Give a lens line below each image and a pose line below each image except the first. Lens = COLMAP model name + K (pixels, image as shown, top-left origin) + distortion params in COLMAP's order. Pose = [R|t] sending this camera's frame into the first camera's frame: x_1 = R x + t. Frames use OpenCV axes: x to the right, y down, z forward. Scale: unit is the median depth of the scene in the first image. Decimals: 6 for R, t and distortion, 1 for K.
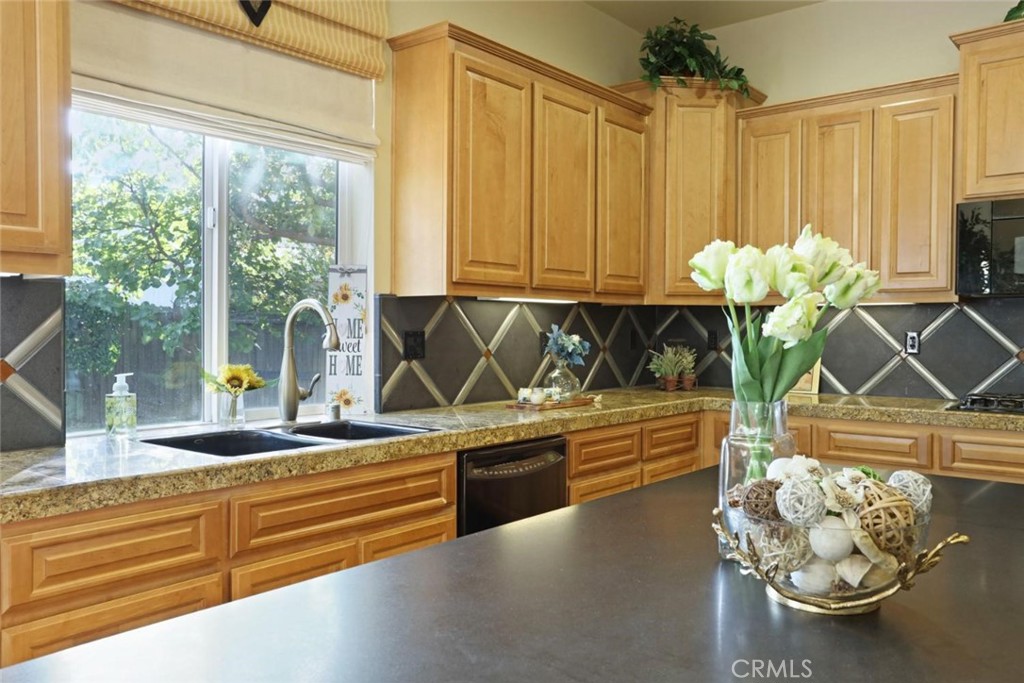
lens RADIAL K [[816.1, 0, 508.7], [0, 816.1, 336.7], [0, 0, 1]] dist [-0.002213, 0.022038]
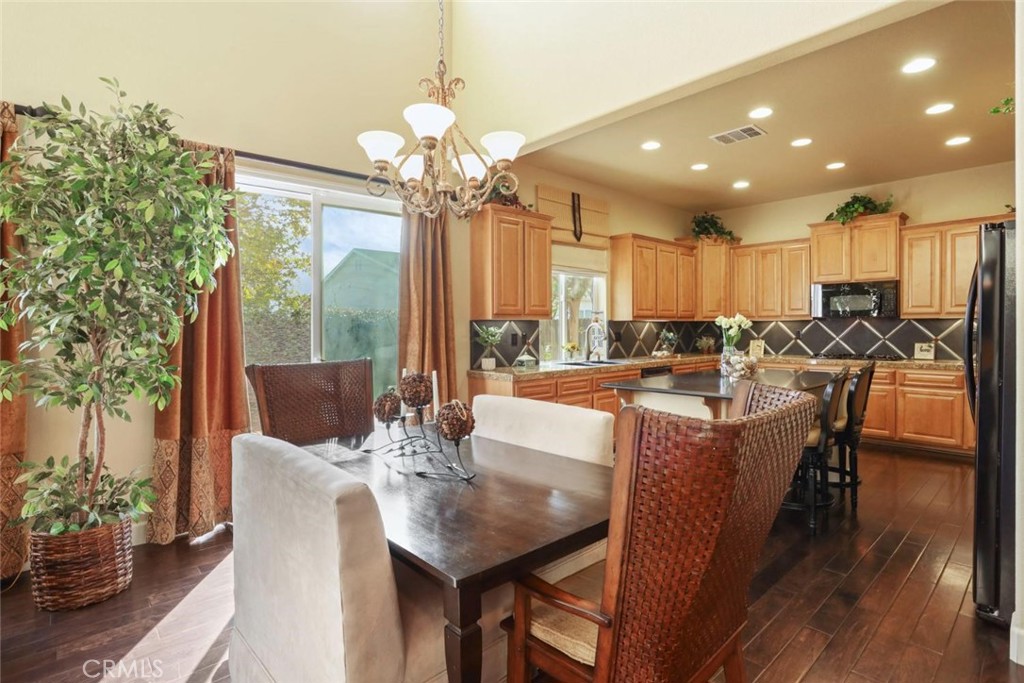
lens RADIAL K [[510.8, 0, 528.5], [0, 510.8, 329.8], [0, 0, 1]] dist [-0.024789, 0.002564]
pose [[0.992512, -0.009470, -0.121781, -0.194928], [0.008861, 0.999945, -0.005541, -0.007562], [0.121827, 0.004421, 0.992542, -0.820688]]
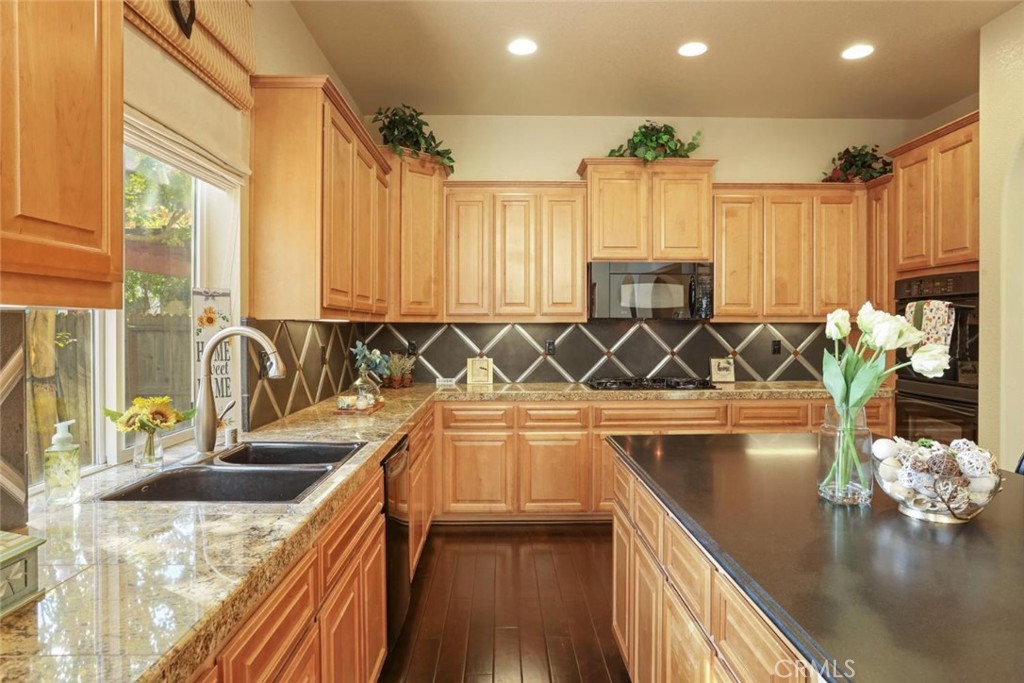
lens RADIAL K [[614.7, 0, 507.2], [0, 614.7, 329.3], [0, 0, 1]] dist [-0.028627, 0.003870]
pose [[0.768848, -0.007027, 0.639393, -0.352586], [0.011550, 0.999929, -0.002899, -0.027279], [-0.639327, 0.009613, 0.768875, 0.167428]]
